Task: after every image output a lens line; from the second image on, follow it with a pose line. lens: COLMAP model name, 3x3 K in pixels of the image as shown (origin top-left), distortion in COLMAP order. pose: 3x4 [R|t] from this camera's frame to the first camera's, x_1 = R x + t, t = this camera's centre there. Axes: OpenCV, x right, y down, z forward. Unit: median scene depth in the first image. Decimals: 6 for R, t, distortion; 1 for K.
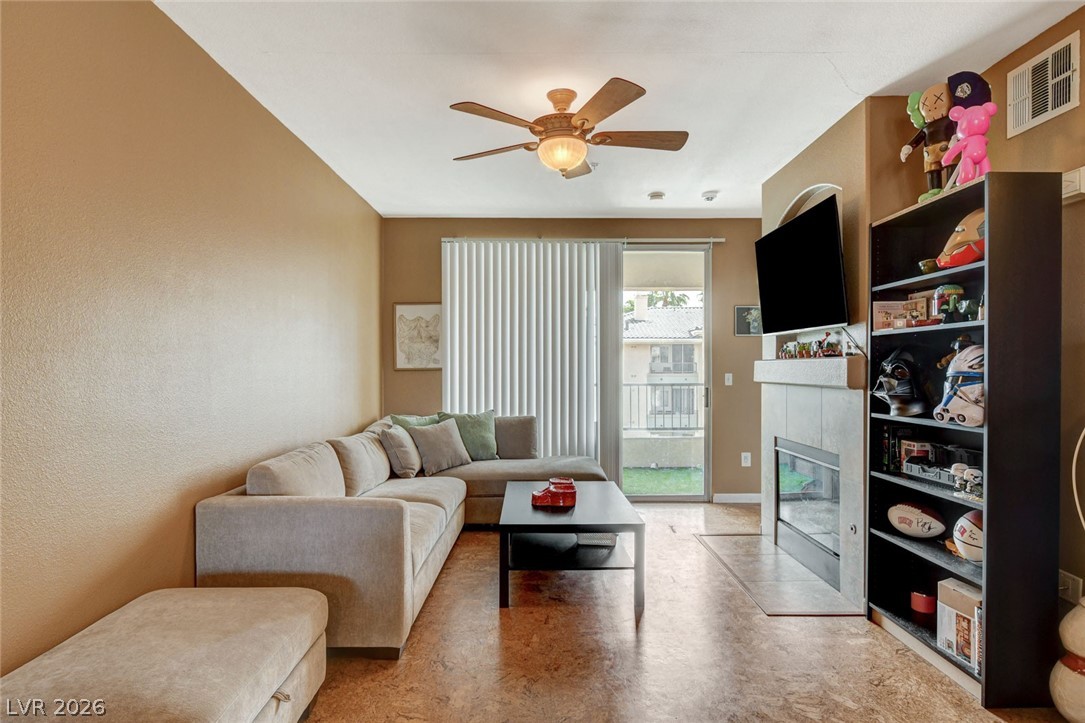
lens RADIAL K [[588.8, 0, 542.3], [0, 588.8, 367.5], [0, 0, 1]] dist [-0.003643, 0.000036]
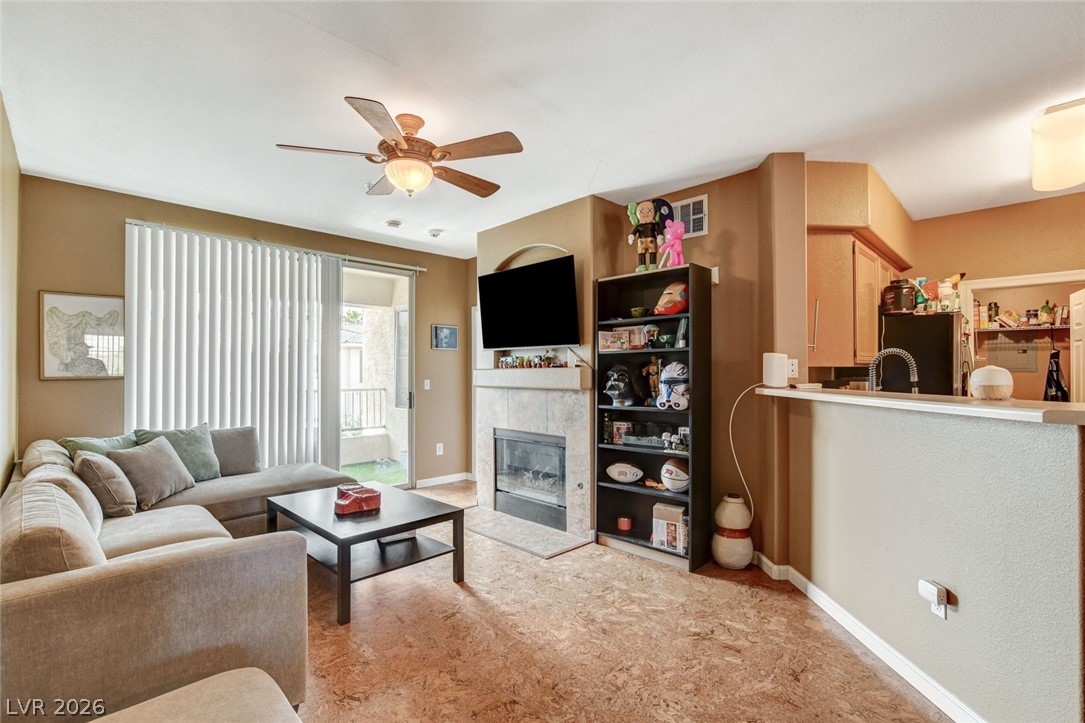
lens RADIAL K [[490.0, 0, 543.5], [0, 490.0, 368.2], [0, 0, 1]] dist [-0.027464, 0.005729]
pose [[0.711314, 0.006612, 0.702844, -0.407865], [0.001840, 0.999935, -0.011270, -0.003583], [-0.702872, 0.009310, 0.711255, 0.203773]]
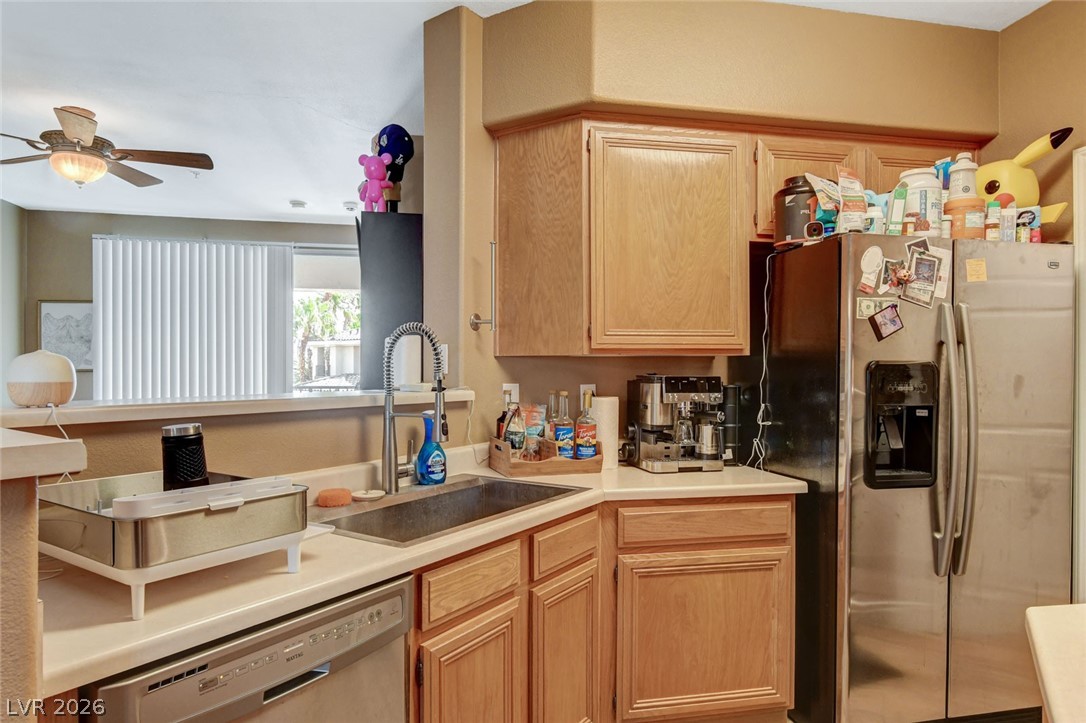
lens RADIAL K [[634.4, 0, 542.2], [0, 634.4, 367.8], [0, 0, 1]] dist [-0.006863, 0.003383]
pose [[0.981342, 0.003769, 0.192236, 0.631486], [-0.002828, 0.999983, -0.005169, 0.001895], [-0.192252, 0.004529, 0.981335, -0.273996]]
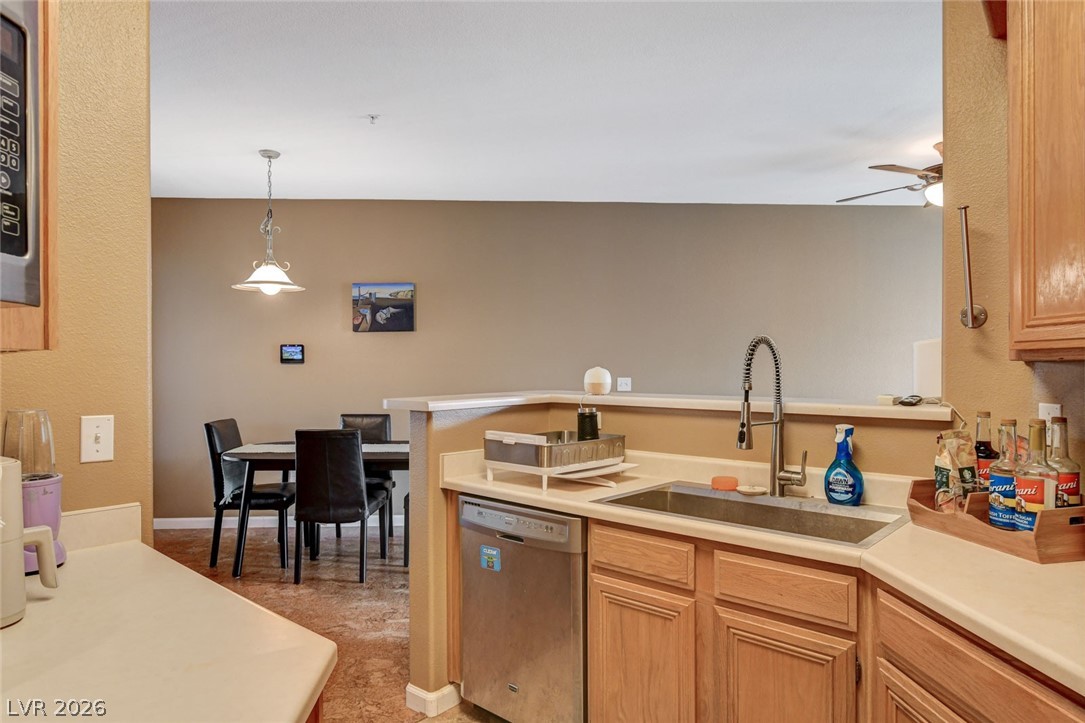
lens RADIAL K [[657.4, 0, 541.1], [0, 657.4, 367.4], [0, 0, 1]] dist [-0.004442, 0.004588]
pose [[0.054349, 0.005343, -0.998508, 1.310071], [0.000630, 0.999985, 0.005385, -0.016584], [0.998522, -0.000922, 0.054345, 0.103024]]
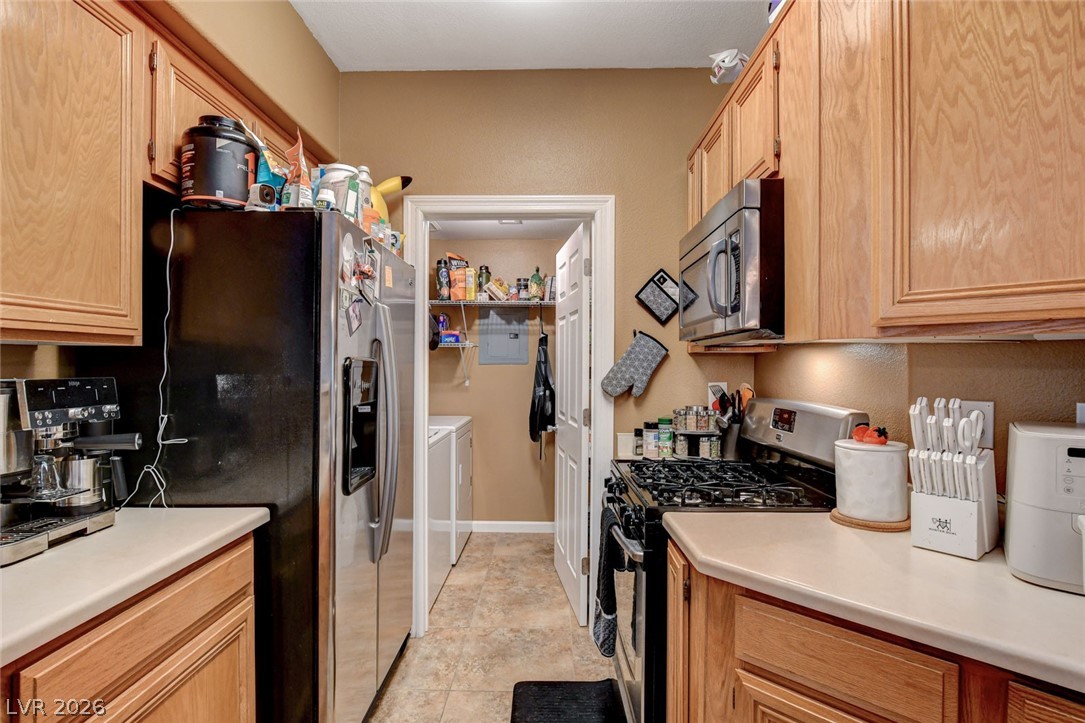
lens RADIAL K [[526.0, 0, 542.7], [0, 526.0, 367.2], [0, 0, 1]] dist [-0.017163, 0.000261]
pose [[0.022205, -0.002989, 0.999749, 0.595892], [0.000504, 0.999995, 0.002979, -0.001632], [-0.999753, 0.000437, 0.022206, 0.115655]]
